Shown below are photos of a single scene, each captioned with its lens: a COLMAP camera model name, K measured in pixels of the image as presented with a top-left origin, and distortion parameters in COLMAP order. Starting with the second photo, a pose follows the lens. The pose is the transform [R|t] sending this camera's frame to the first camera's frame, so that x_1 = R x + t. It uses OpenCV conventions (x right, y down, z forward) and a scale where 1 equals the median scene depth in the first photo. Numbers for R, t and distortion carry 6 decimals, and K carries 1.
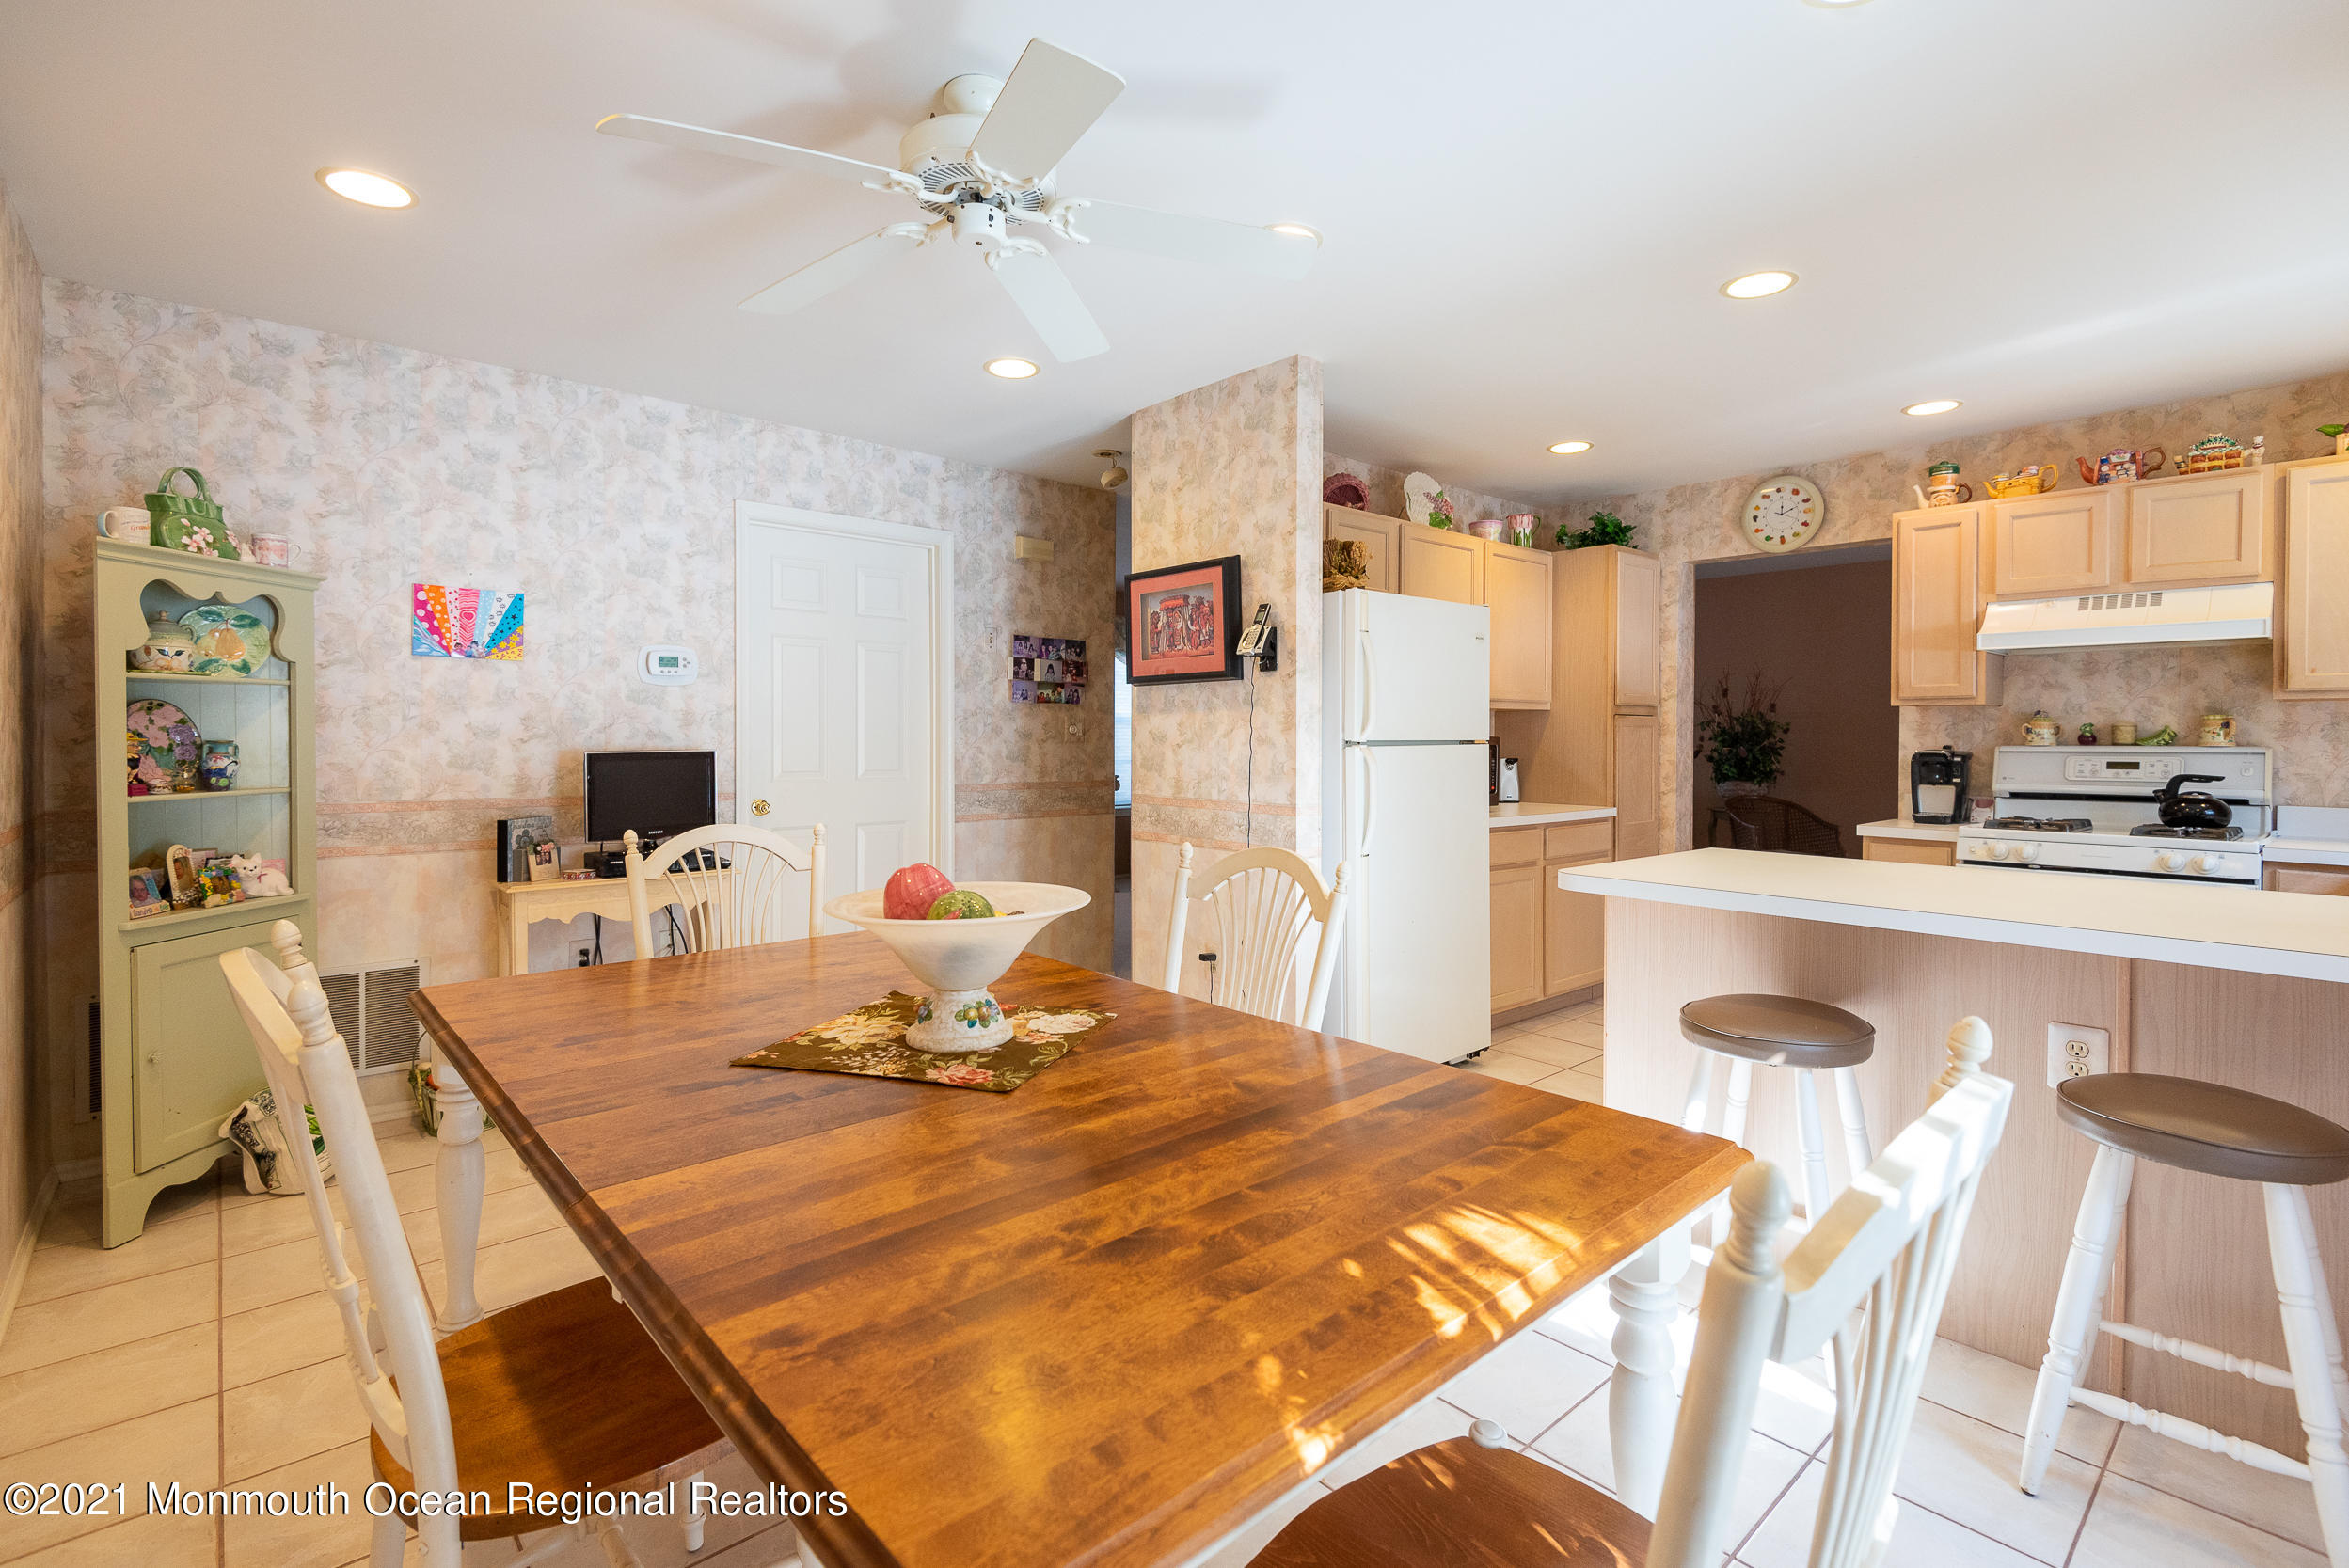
lens RADIAL K [[1096.3, 0, 1173.2], [0, 1096.3, 743.6], [0, 0, 1]] dist [-0.002456, -0.001765]
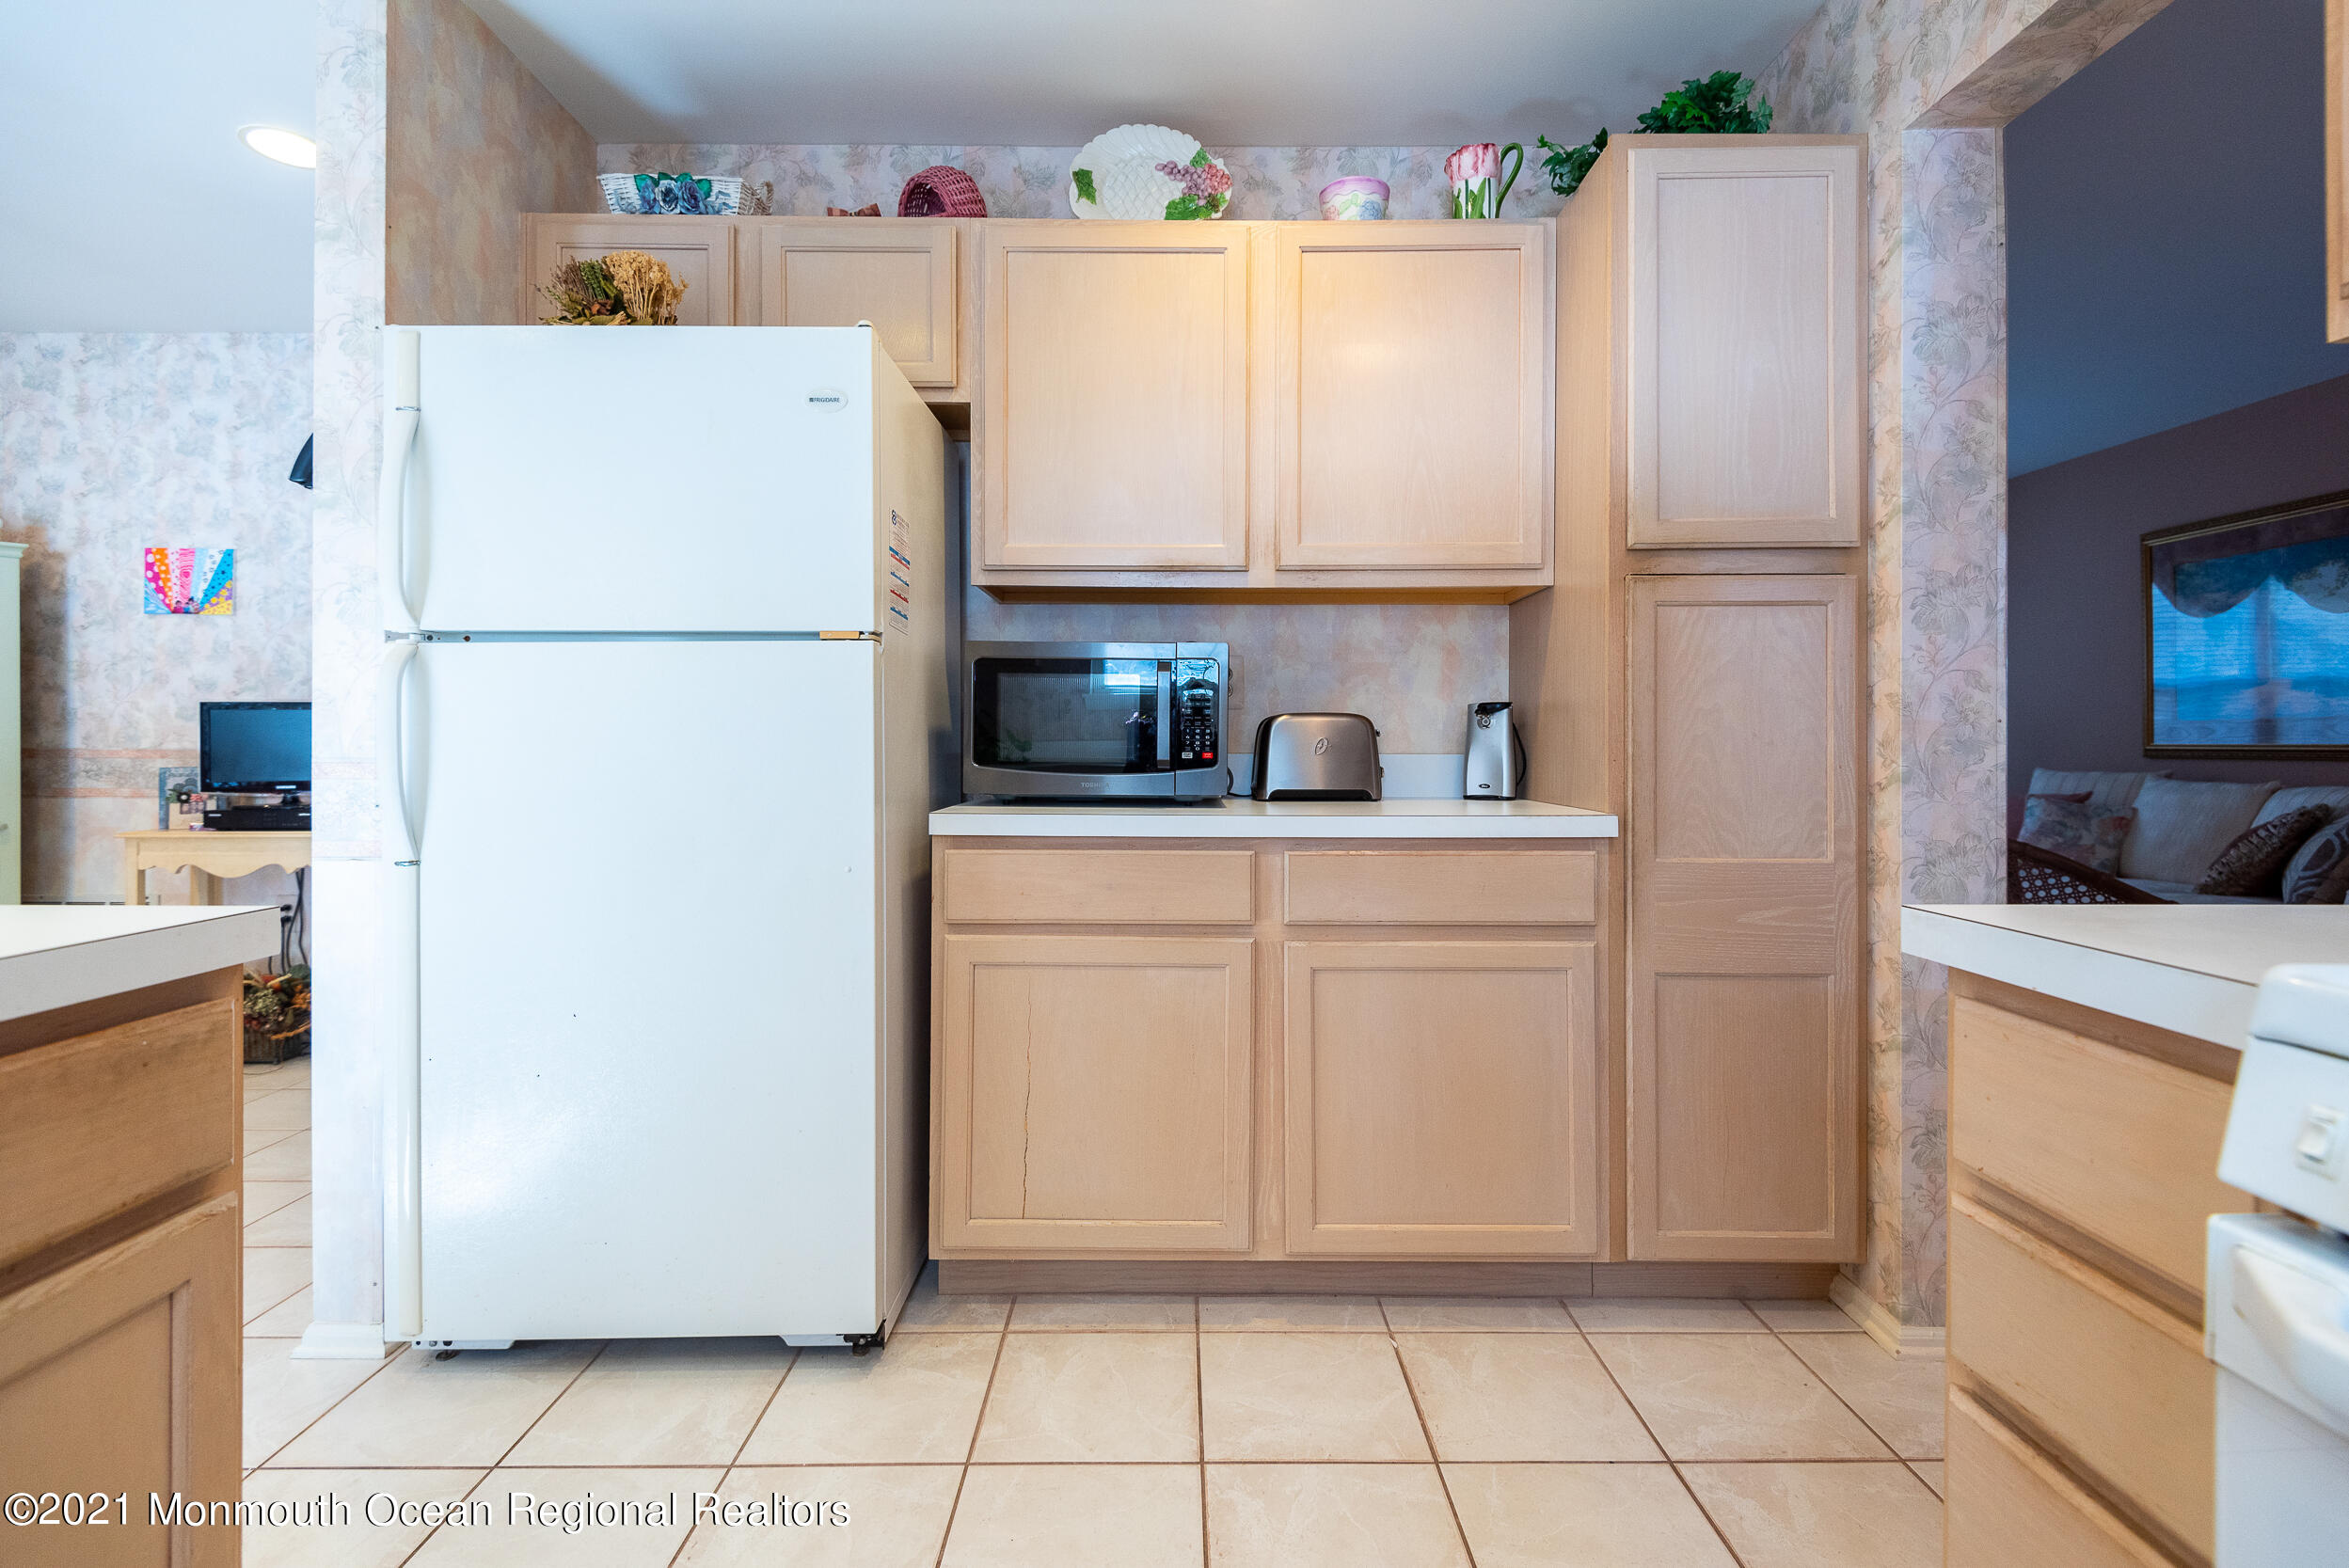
lens RADIAL K [[1096.3, 0, 1173.2], [0, 1096.3, 743.6], [0, 0, 1]] dist [-0.002456, -0.001765]
pose [[0.743922, -0.004469, -0.668251, 0.774592], [-0.002320, 0.999954, -0.009271, 0.054443], [0.668262, 0.008447, 0.743878, 0.867459]]
